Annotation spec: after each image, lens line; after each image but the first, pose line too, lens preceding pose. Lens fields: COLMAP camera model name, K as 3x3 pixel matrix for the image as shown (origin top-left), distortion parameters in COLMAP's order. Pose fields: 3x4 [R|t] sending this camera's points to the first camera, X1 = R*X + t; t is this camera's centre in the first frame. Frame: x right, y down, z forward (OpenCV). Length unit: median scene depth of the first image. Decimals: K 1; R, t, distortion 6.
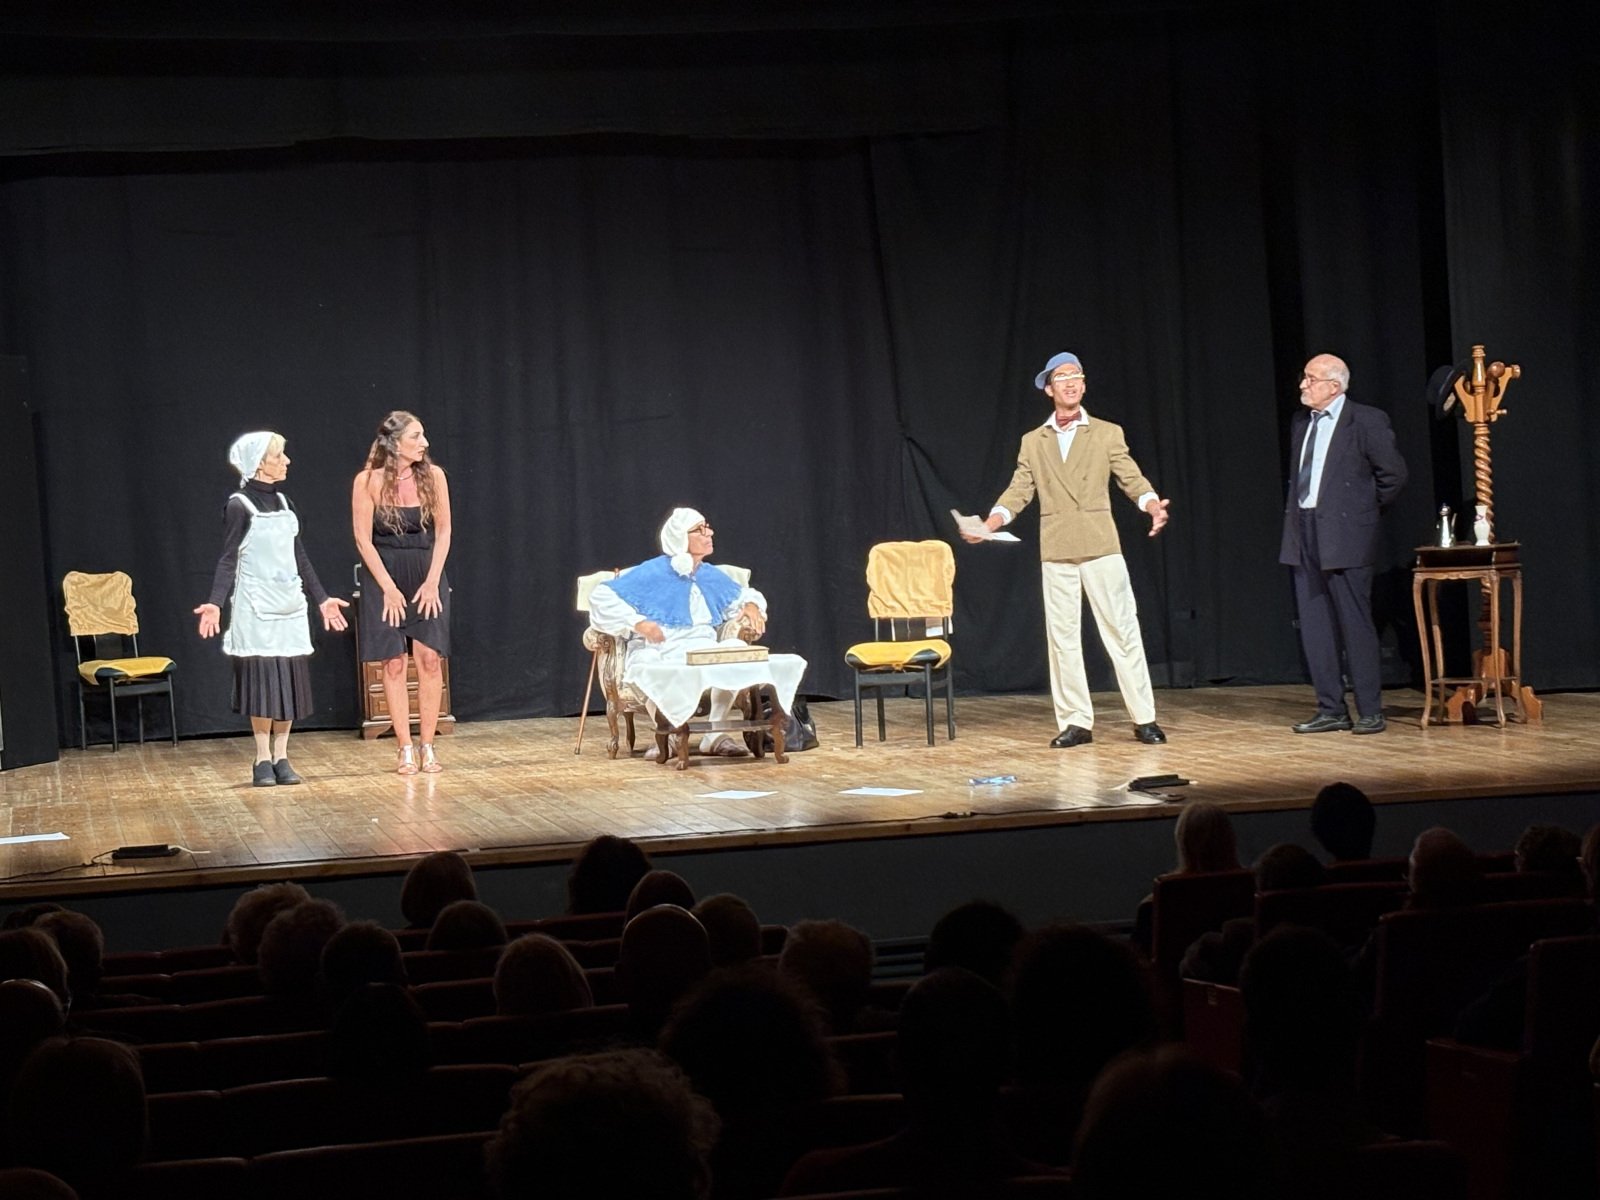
lens RADIAL K [[3315.6, 0, 765.4], [0, 3315.6, 624.4], [0, 0, 1]] dist [0.161014, 0.000000]
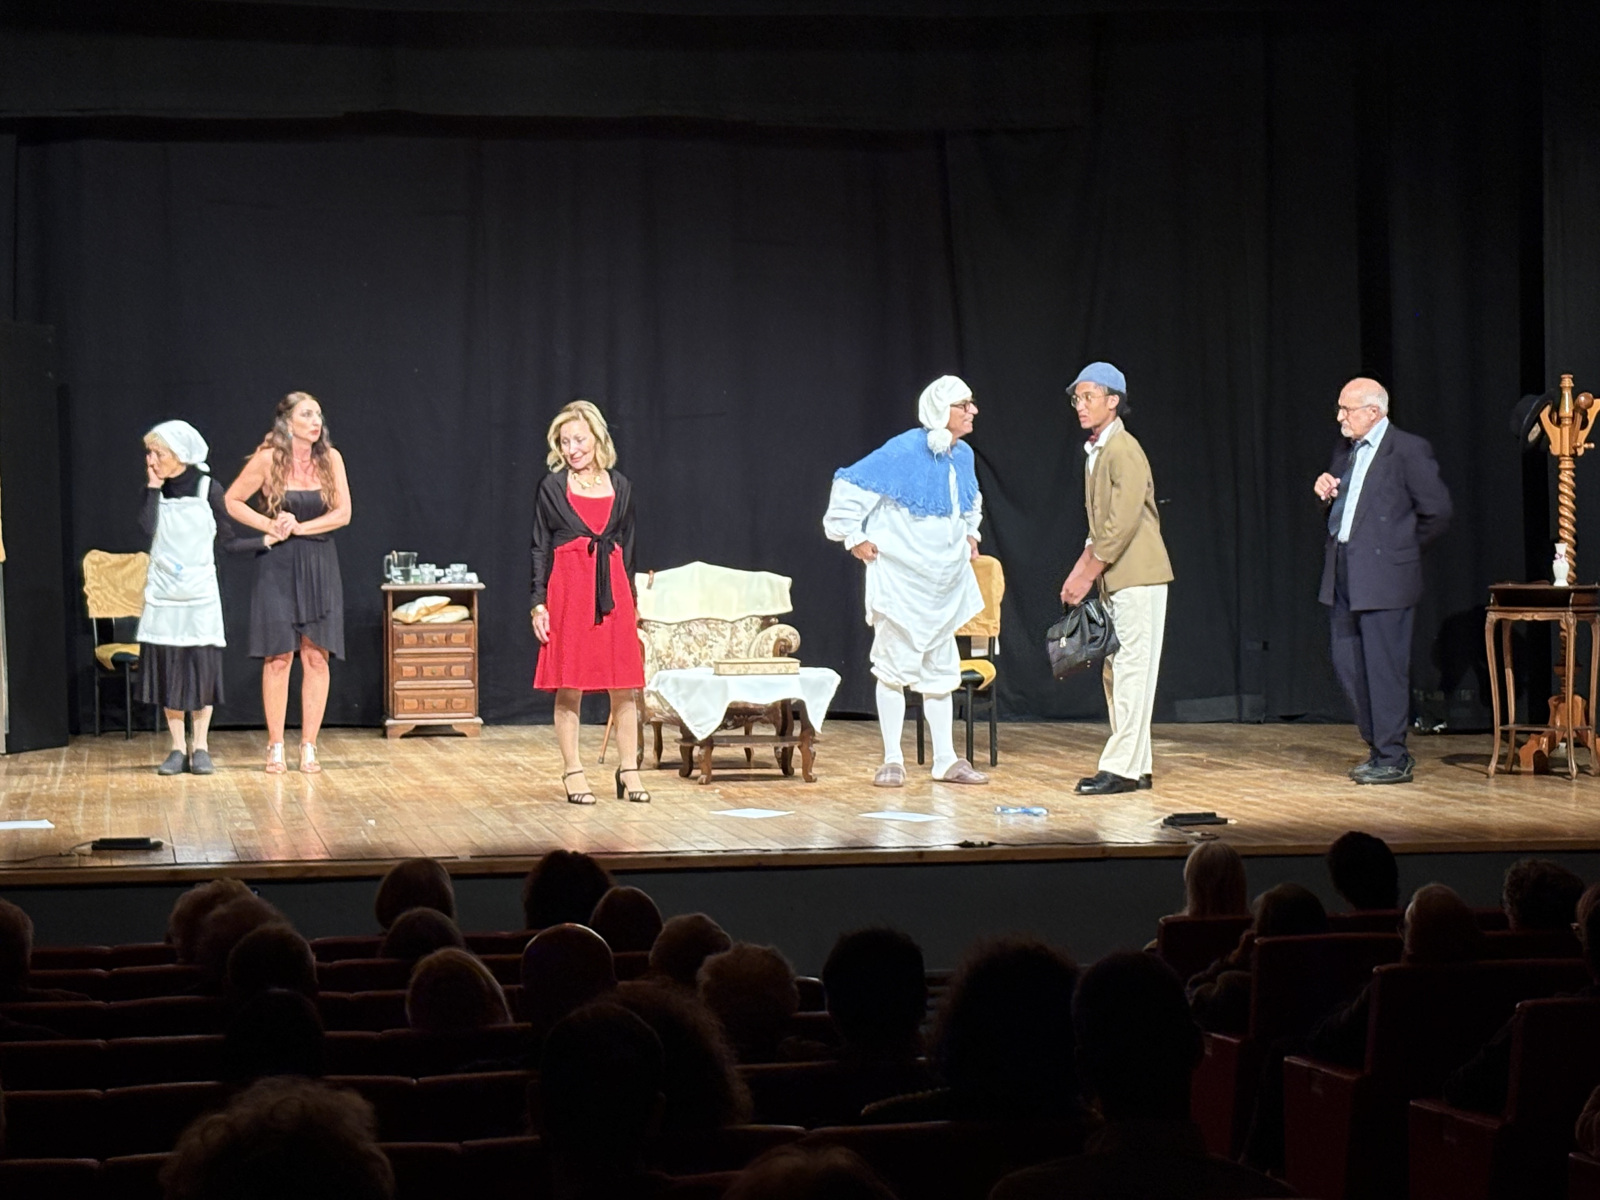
lens RADIAL K [[3483.5, 0, 755.1], [0, 3483.5, 606.6], [0, 0, 1]] dist [0.145505, 0.000000]
pose [[0.998534, 0.043126, -0.032709, 0.019031], [-0.043410, 0.999025, -0.008020, 0.000154], [0.032332, 0.009428, 0.999433, -0.000742]]
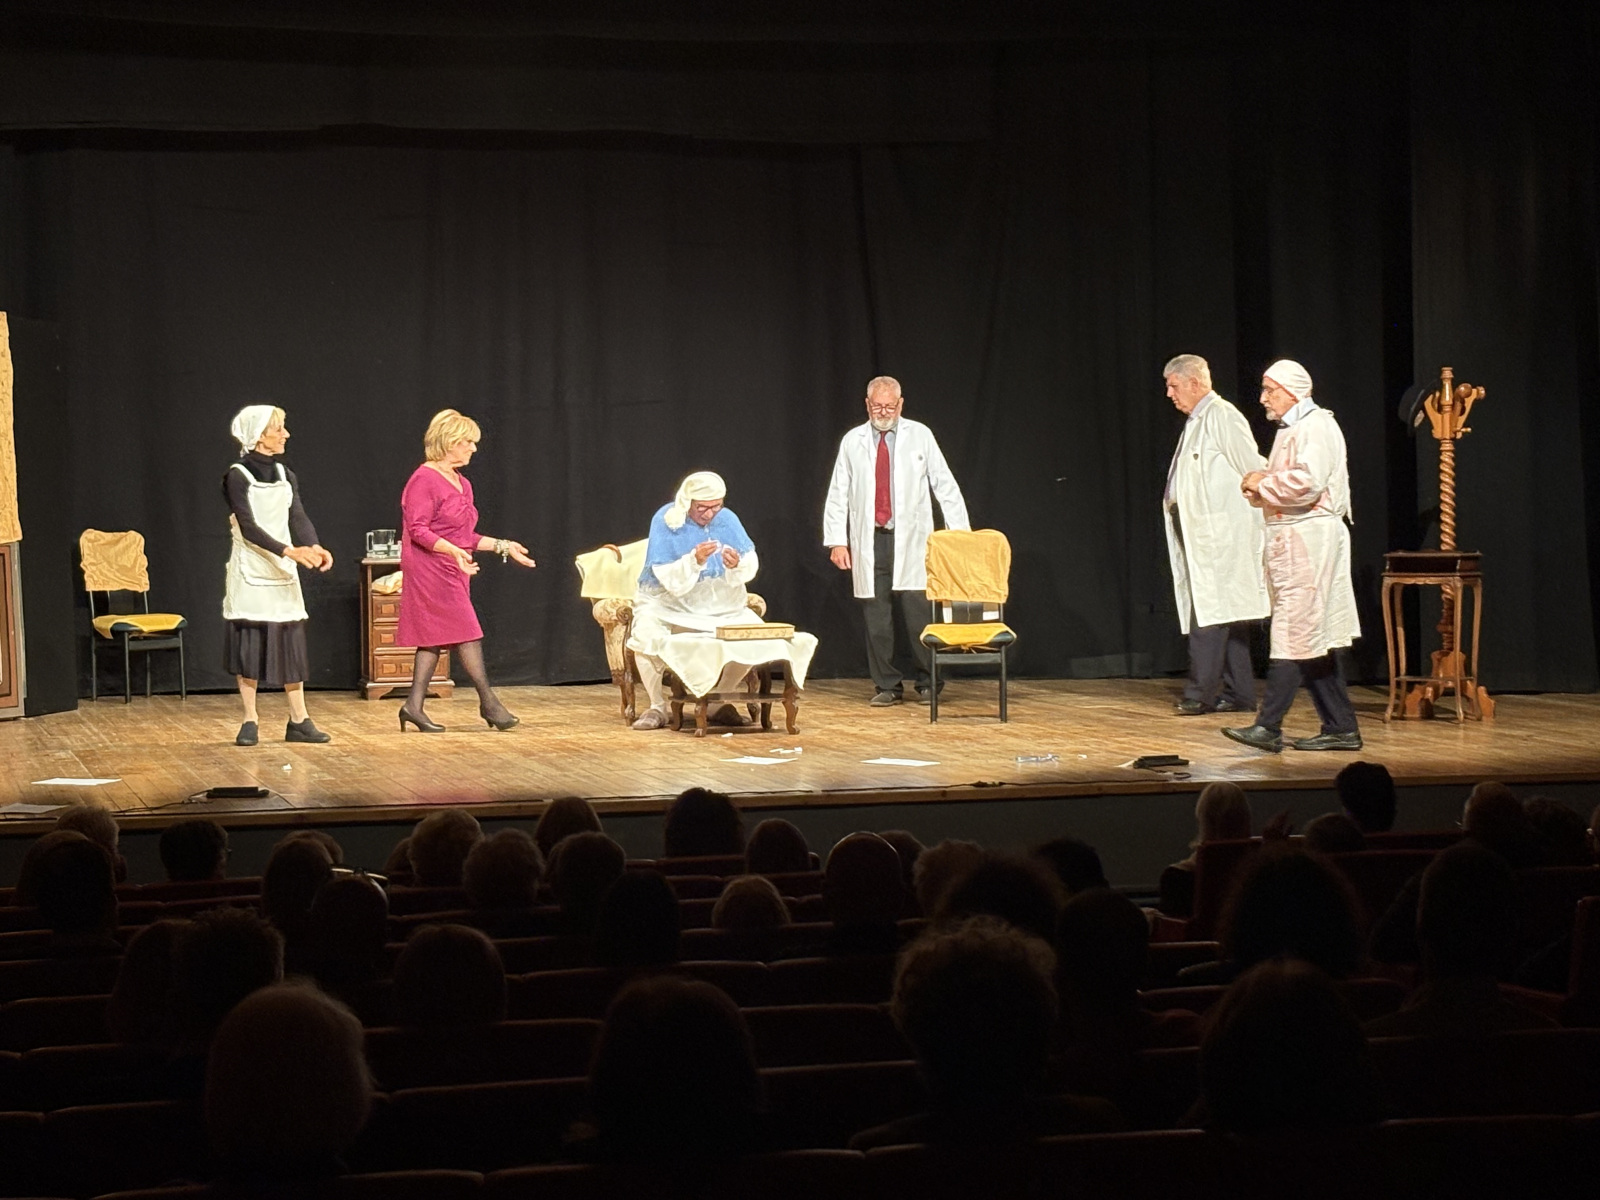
lens RADIAL K [[3350.4, 0, 772.2], [0, 3350.4, 620.9], [0, 0, 1]] dist [0.130017, 0.000000]
pose [[0.998294, 0.035735, 0.046183, -0.050035], [-0.035881, 0.999353, 0.002335, 0.003149], [-0.046070, -0.003988, 0.998930, -0.070822]]
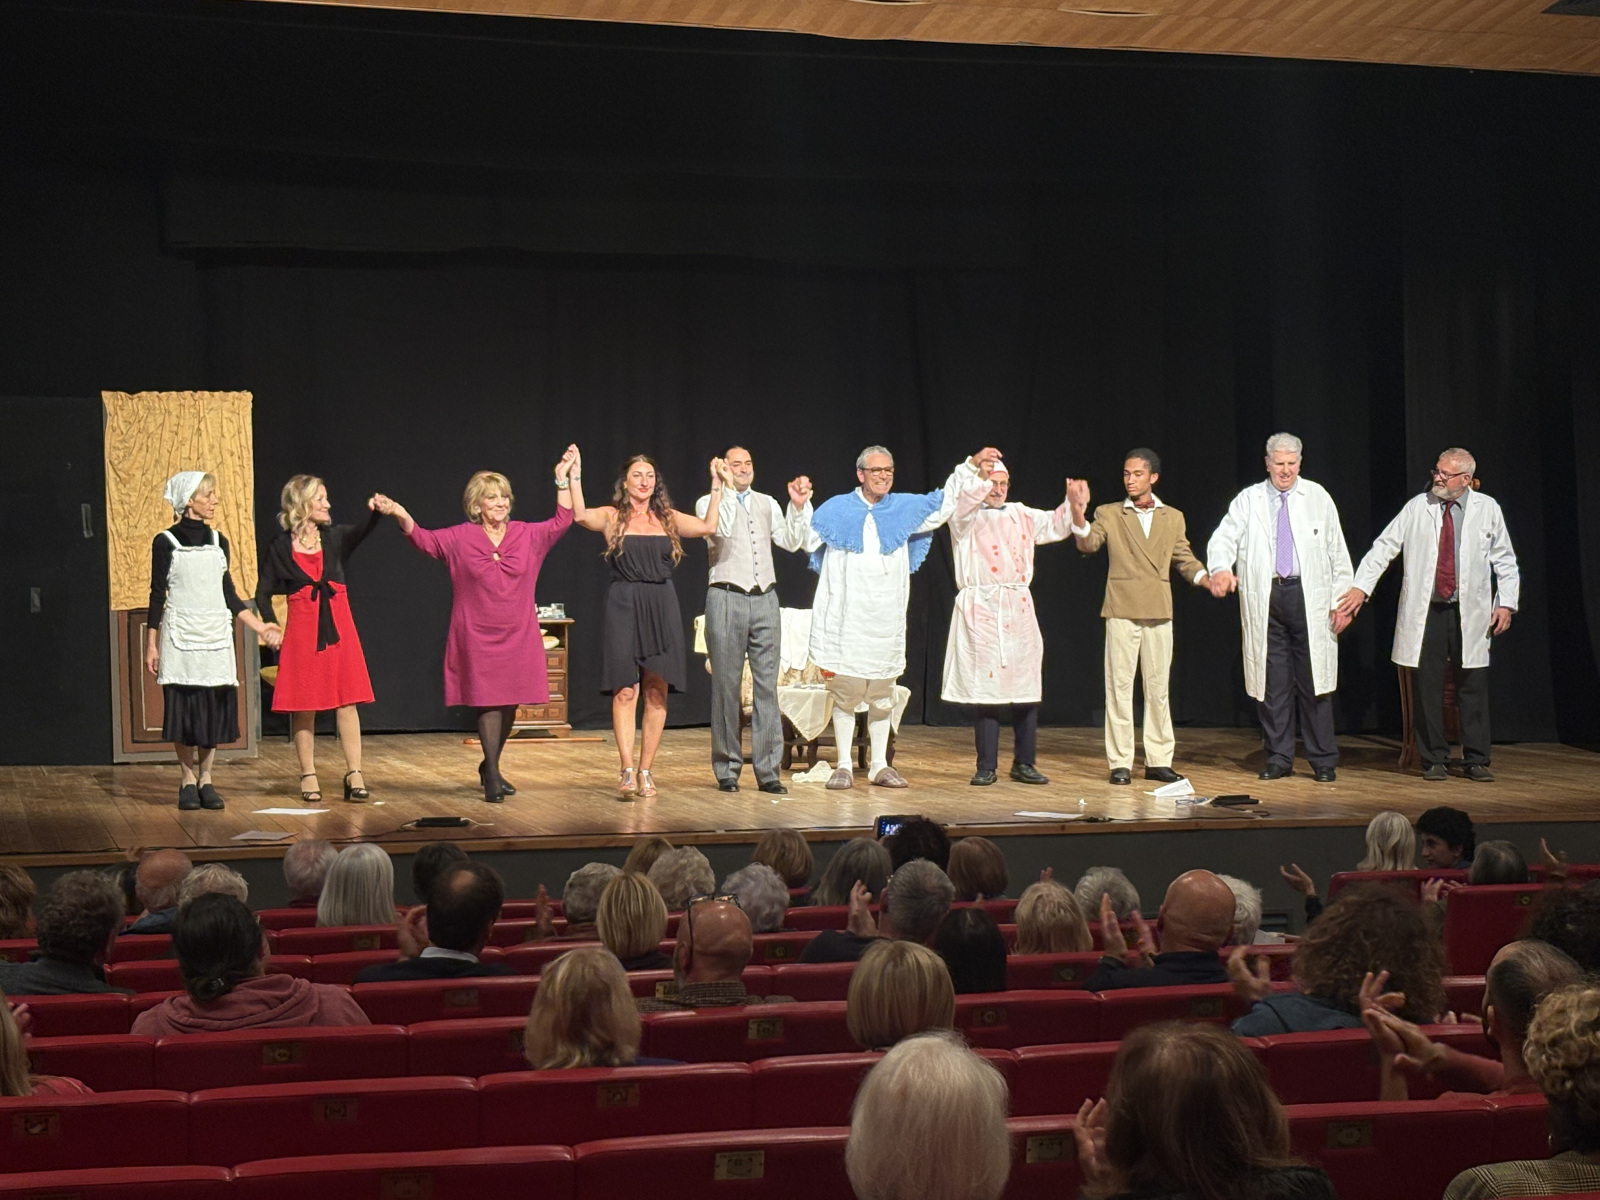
lens RADIAL K [[2766.1, 0, 786.9], [0, 2766.1, 612.2], [0, 0, 1]] dist [0.119179, 0.000000]
pose [[0.996374, 0.045580, 0.071837, -0.104474], [-0.044116, 0.998788, -0.021841, 0.006071], [-0.072745, 0.018592, 0.997177, -0.018987]]
